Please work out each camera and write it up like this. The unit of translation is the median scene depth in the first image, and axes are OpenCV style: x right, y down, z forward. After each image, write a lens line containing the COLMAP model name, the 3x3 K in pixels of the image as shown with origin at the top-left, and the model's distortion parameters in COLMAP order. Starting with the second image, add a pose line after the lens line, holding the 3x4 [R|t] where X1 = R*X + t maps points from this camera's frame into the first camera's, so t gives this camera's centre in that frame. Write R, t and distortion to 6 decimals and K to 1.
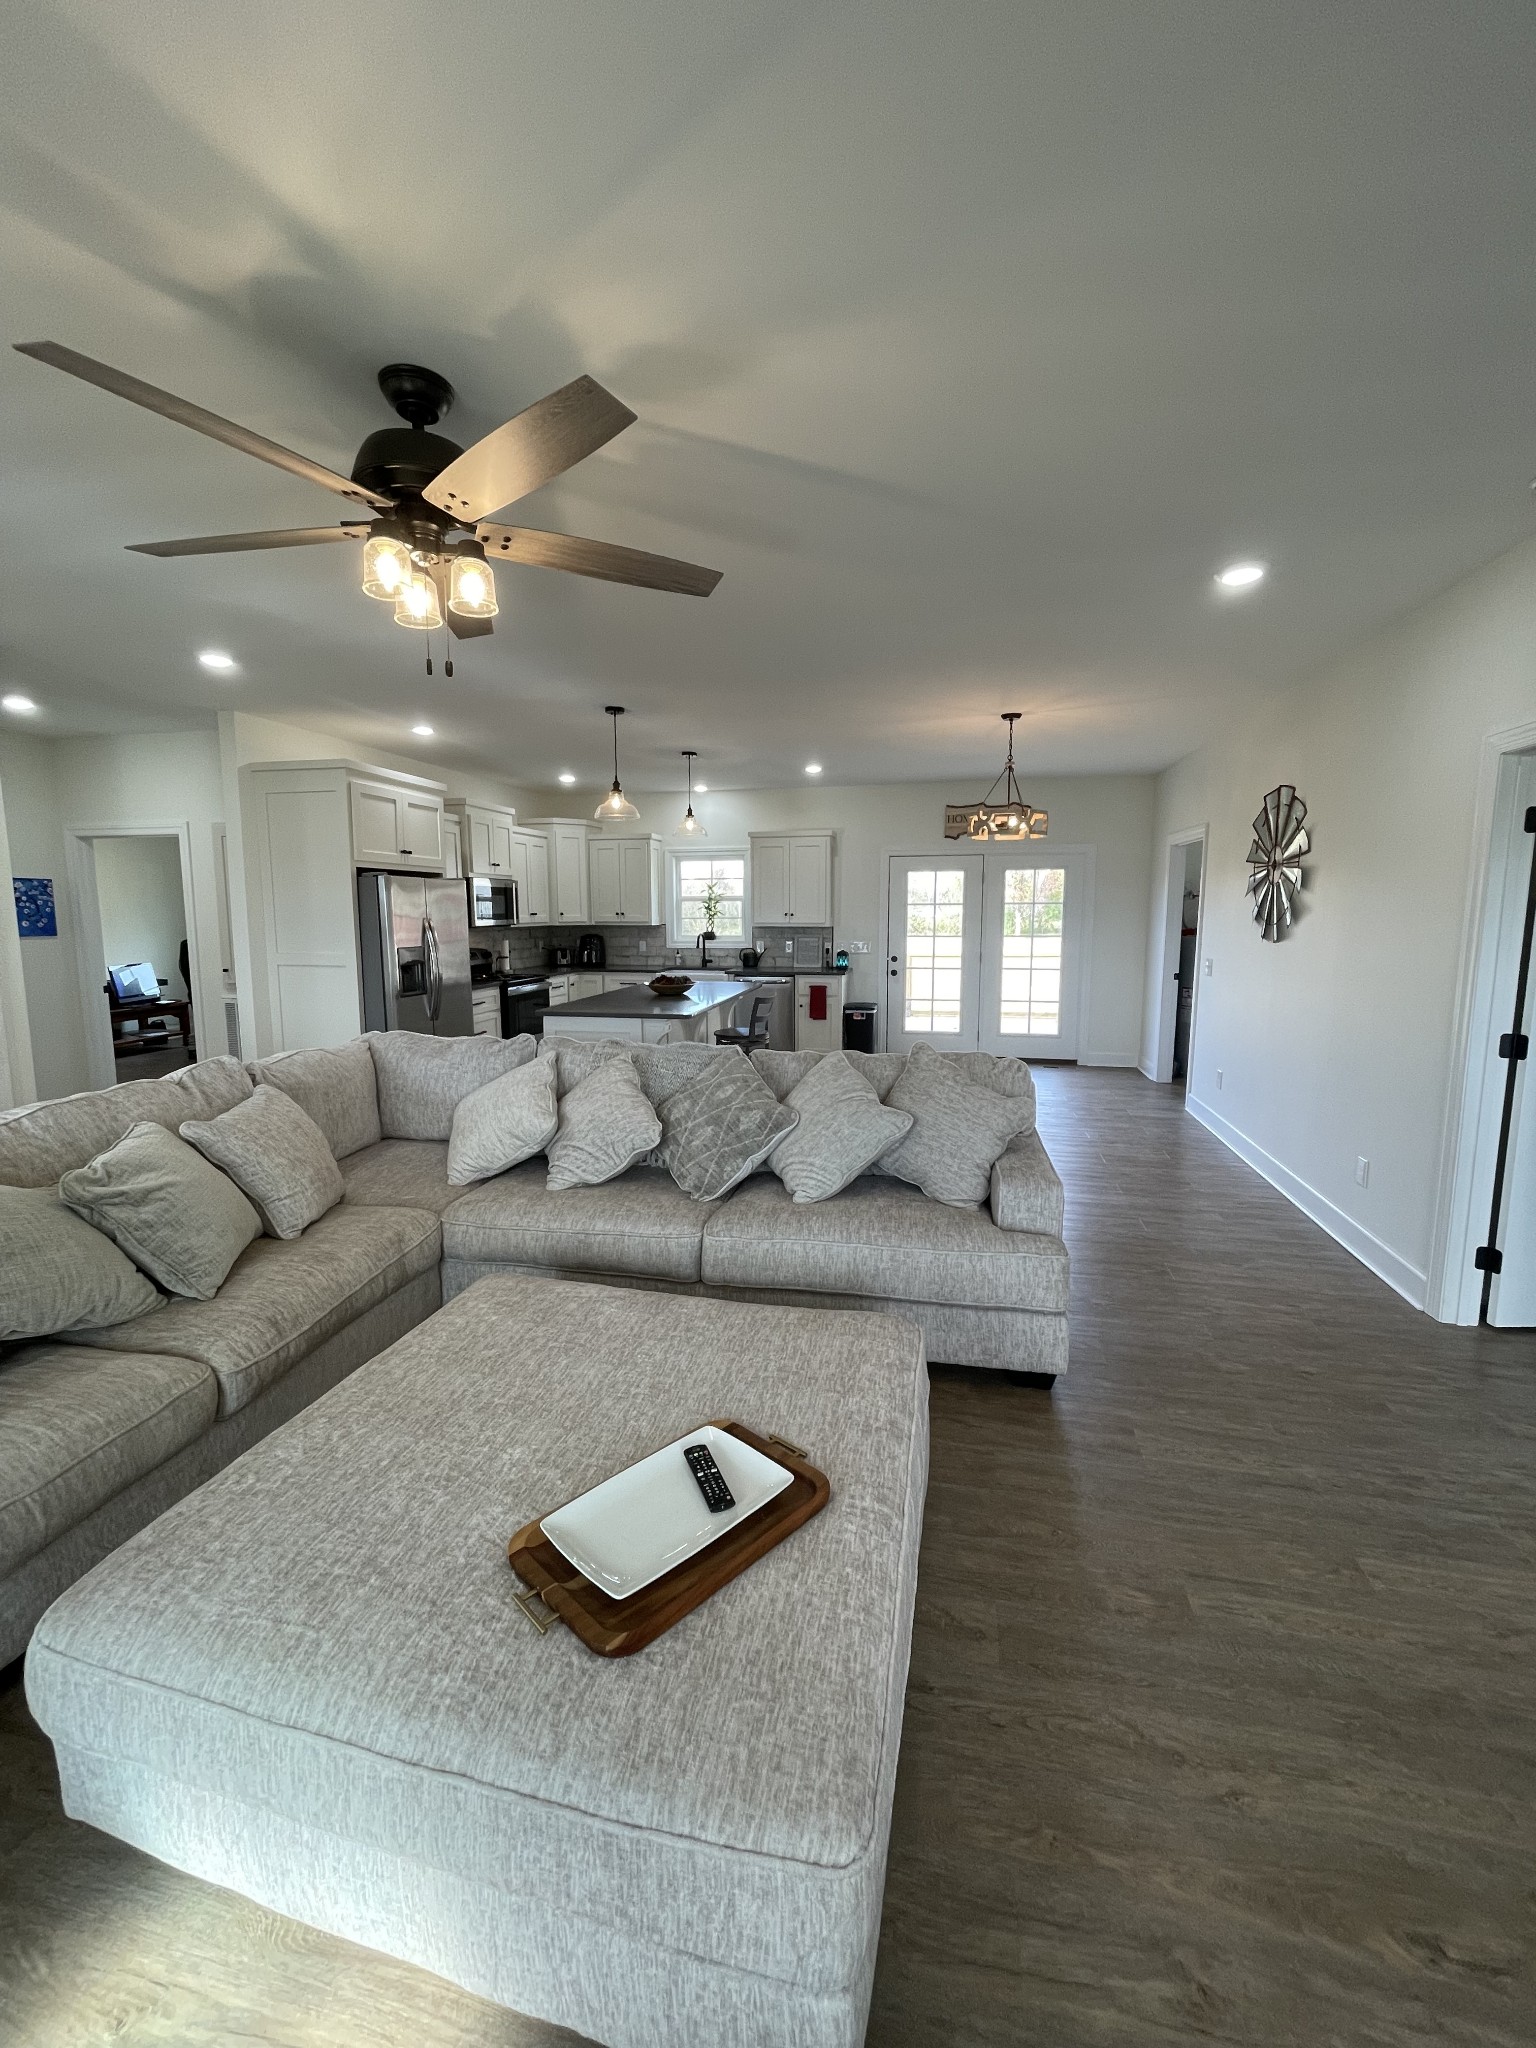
lens RADIAL K [[833.9, 0, 760.7], [0, 833.9, 1018.9], [0, 0, 1]] dist [0.002738, -0.000639]
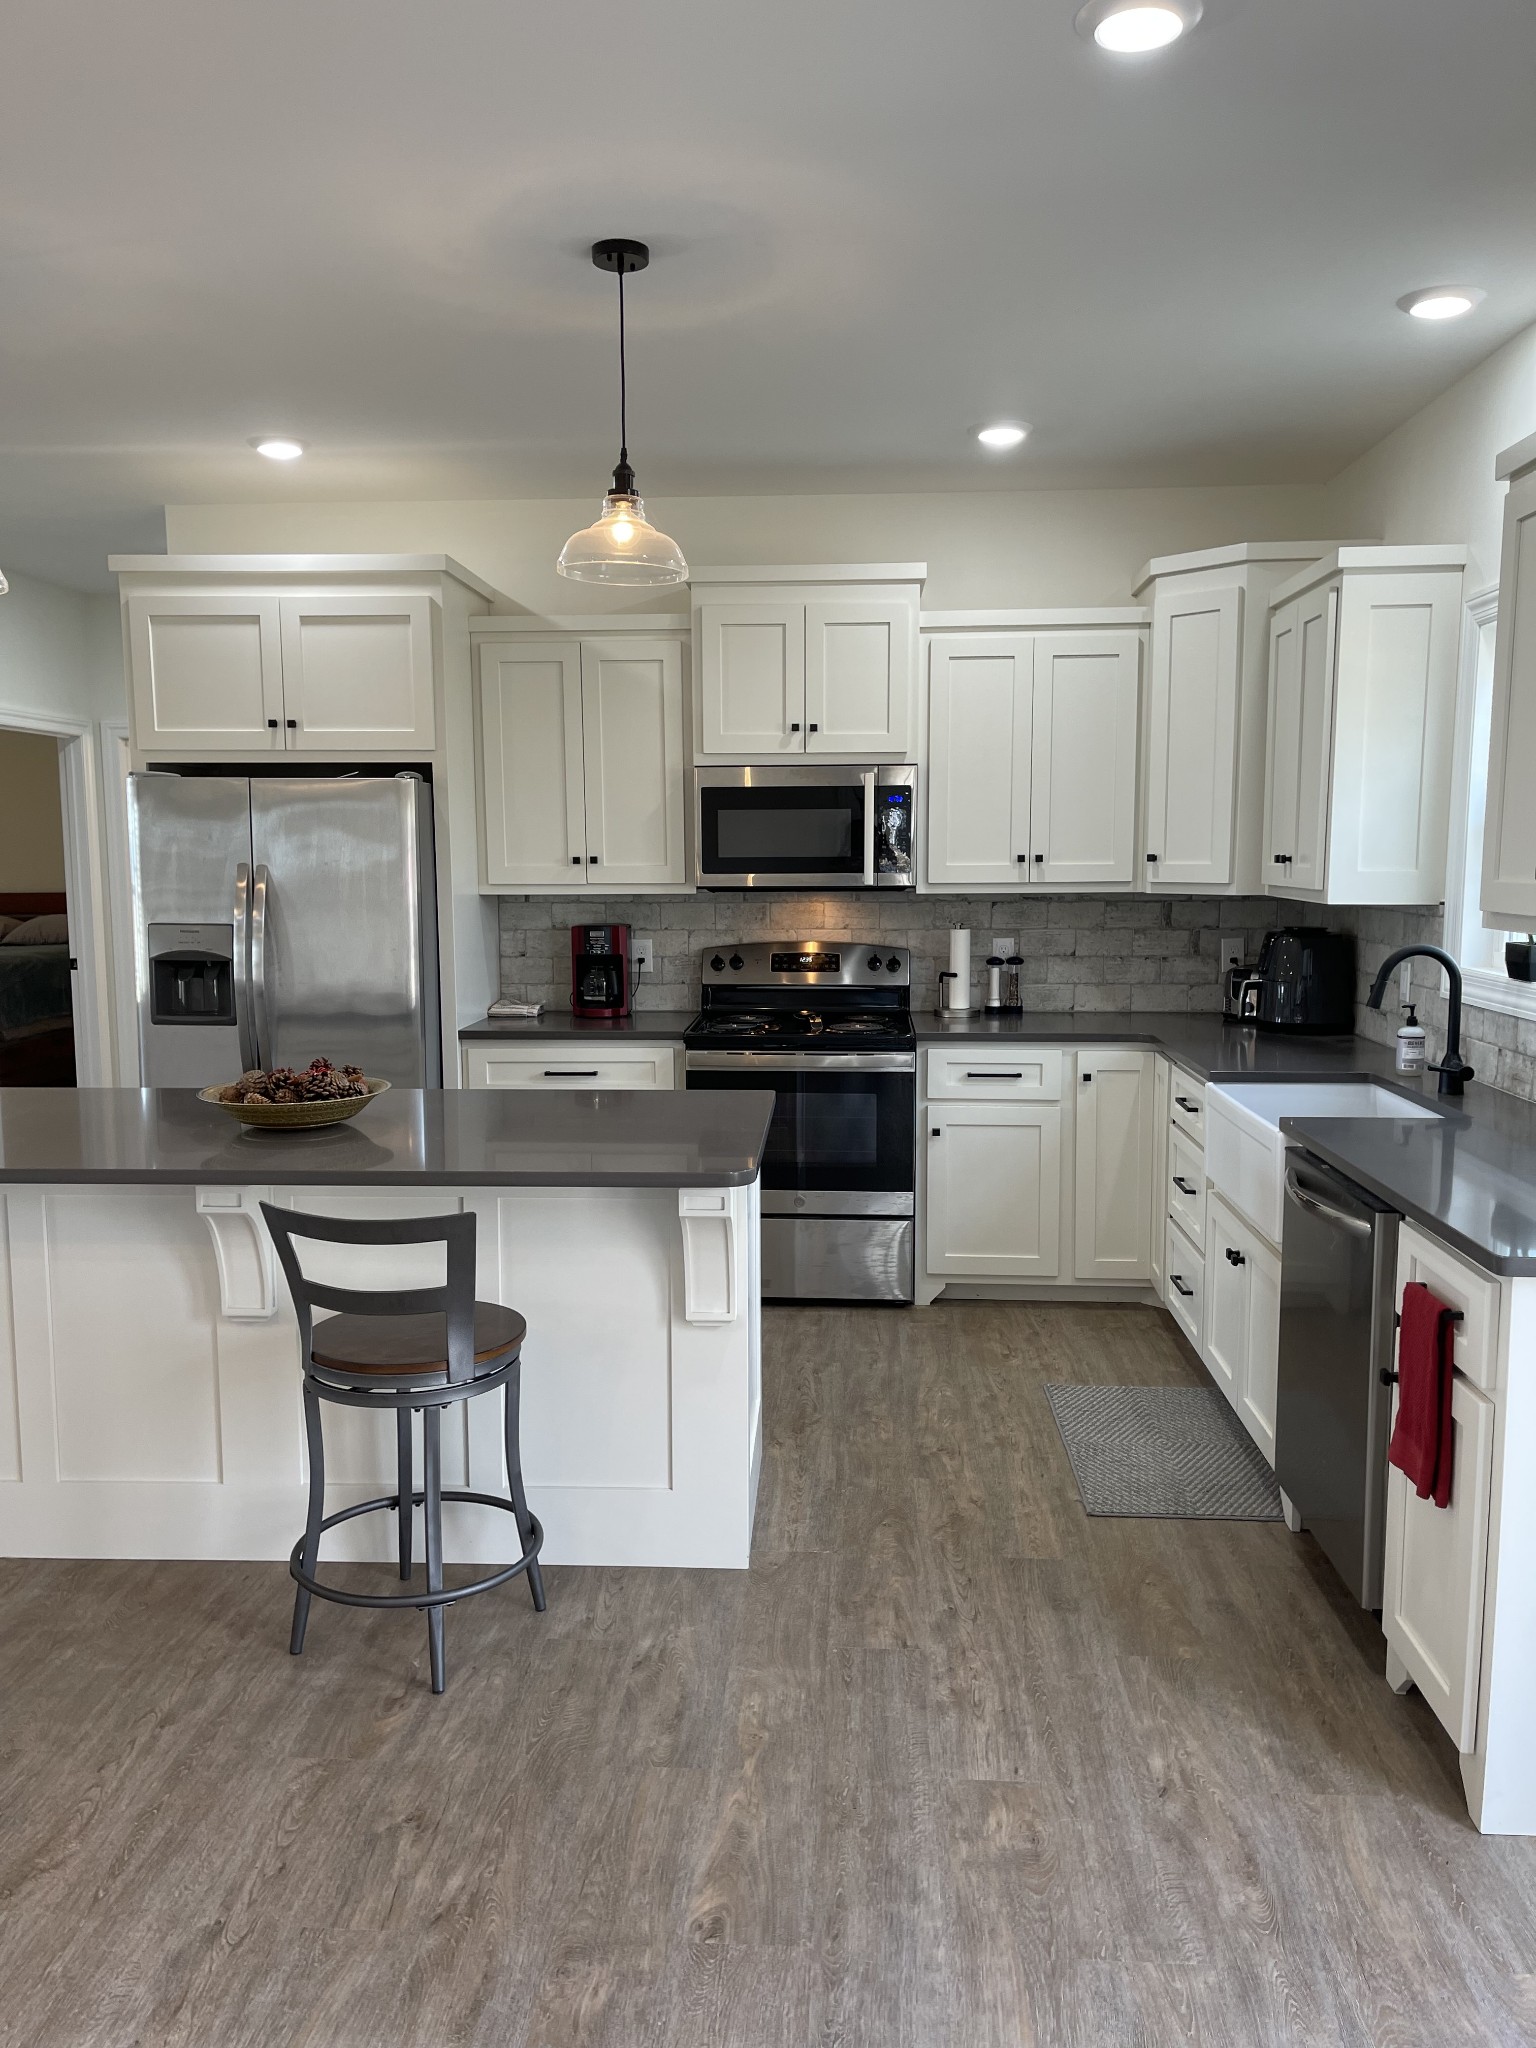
lens RADIAL K [[1520.8, 0, 779.2], [0, 1520.8, 1048.1], [0, 0, 1]] dist [0.073341, -0.093040]
pose [[0.155903, 0.133175, -0.978754, 0.927859], [-0.127683, 0.985273, 0.113724, -0.287691], [0.979485, 0.107241, 0.170611, 2.149206]]
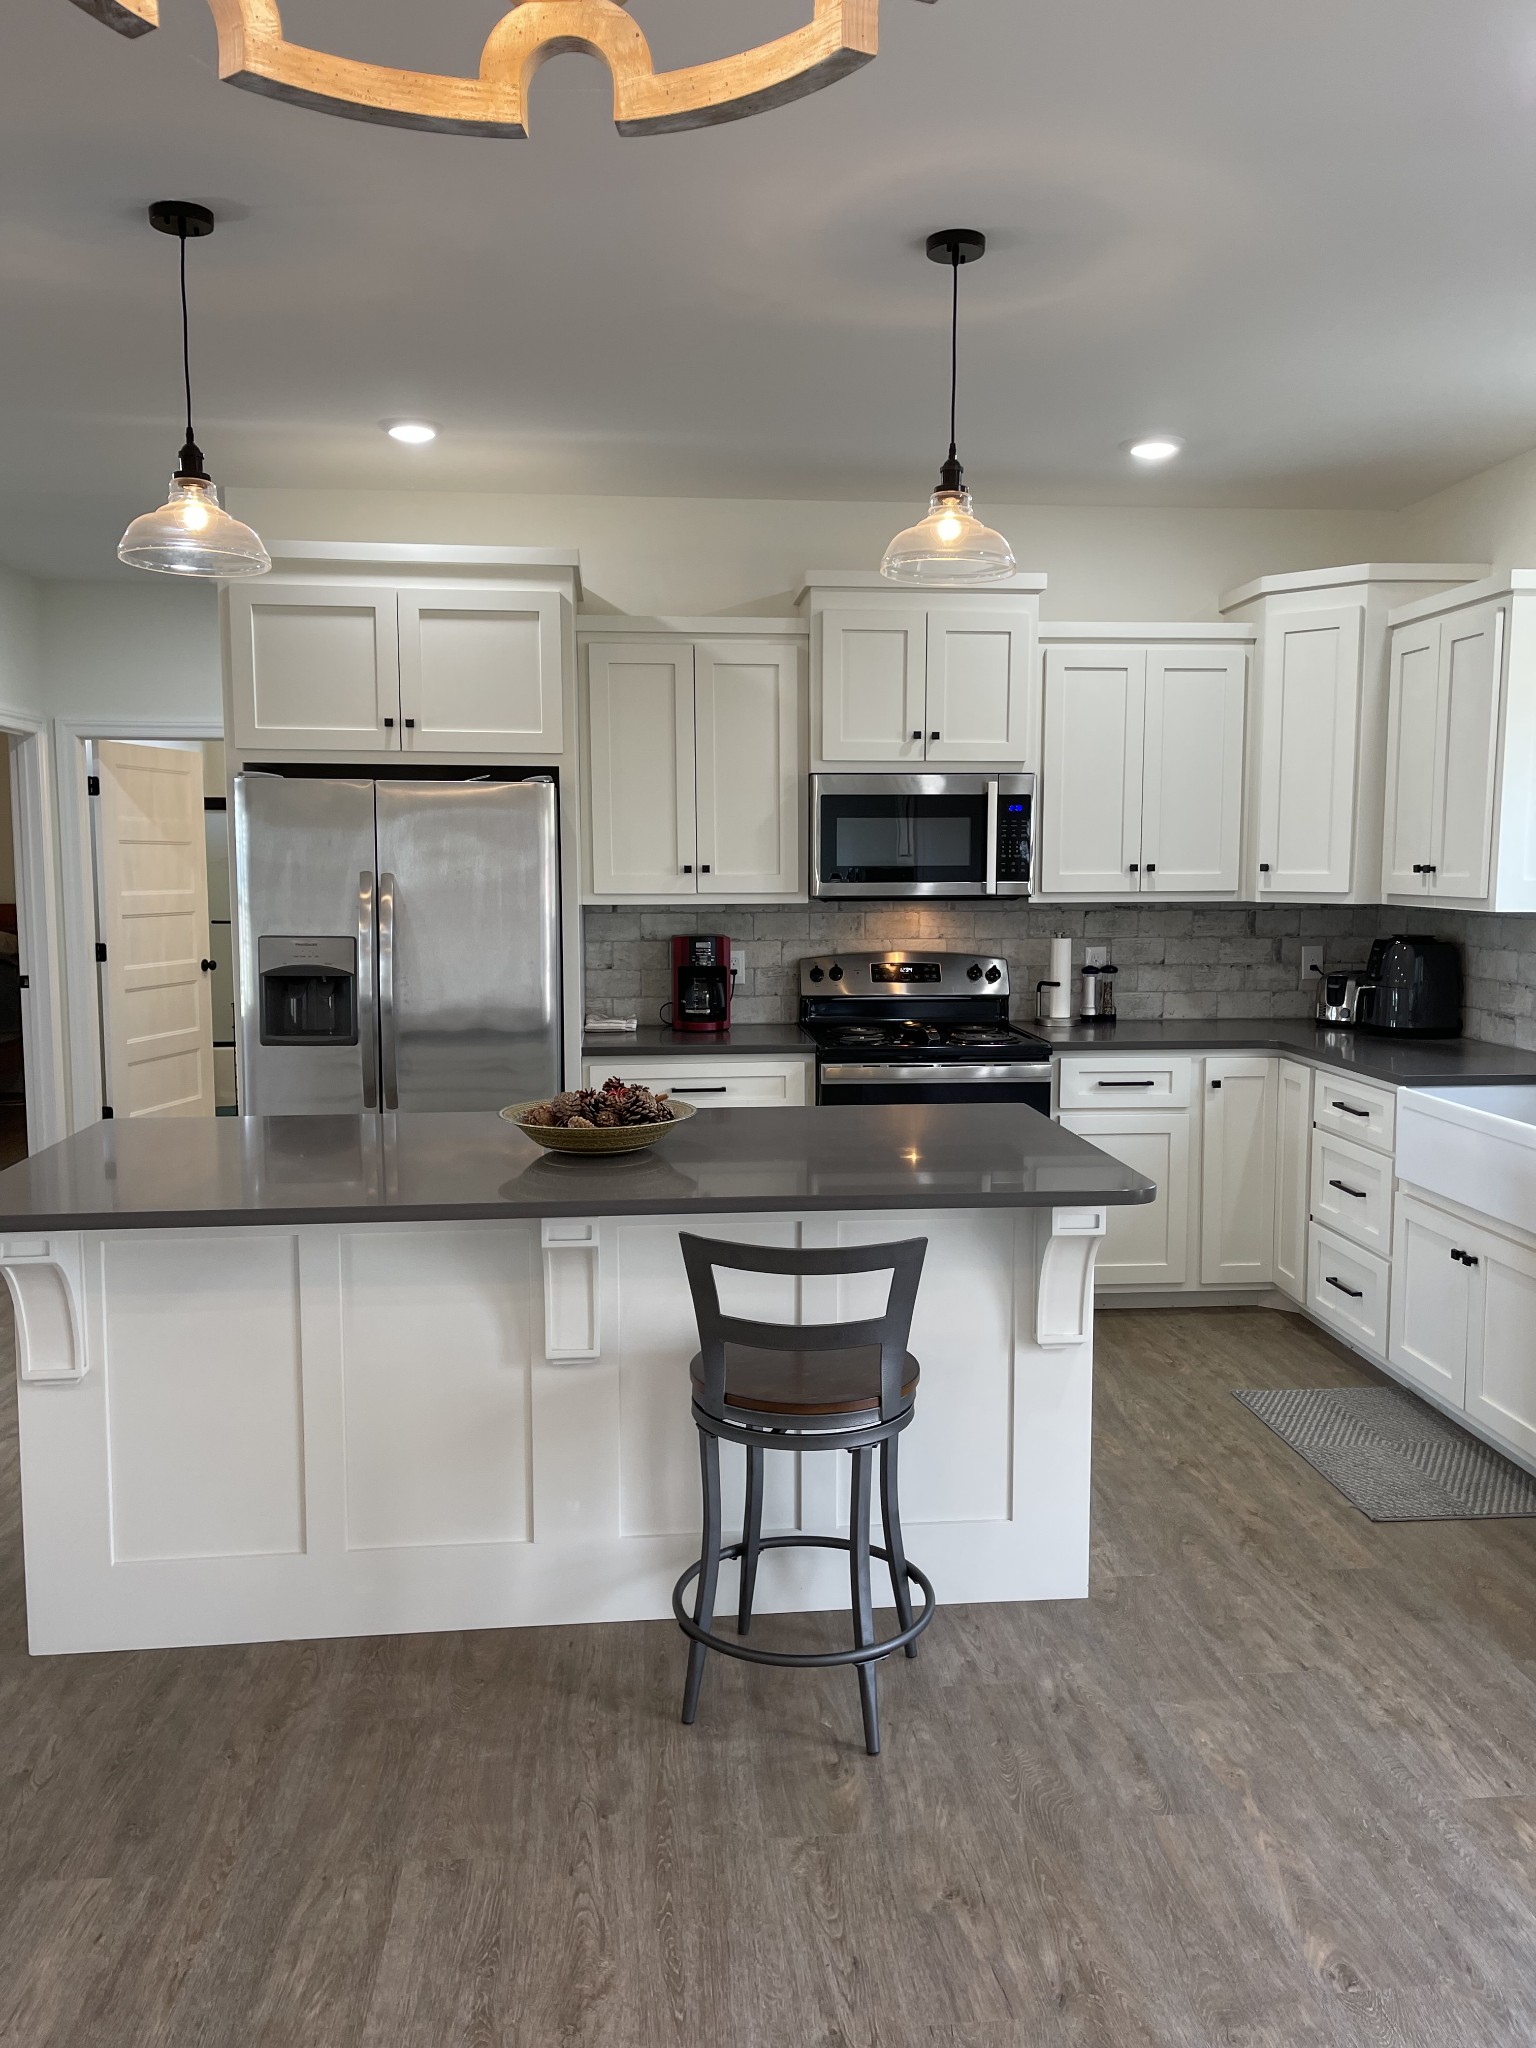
lens RADIAL K [[1517.9, 0, 785.8], [0, 1517.9, 1029.8], [0, 0, 1]] dist [0.081089, -0.107720]
pose [[0.305218, 0.110927, -0.945800, 0.798638], [-0.127248, 0.989036, 0.074934, -0.235414], [0.943742, 0.097480, 0.315987, 1.785346]]
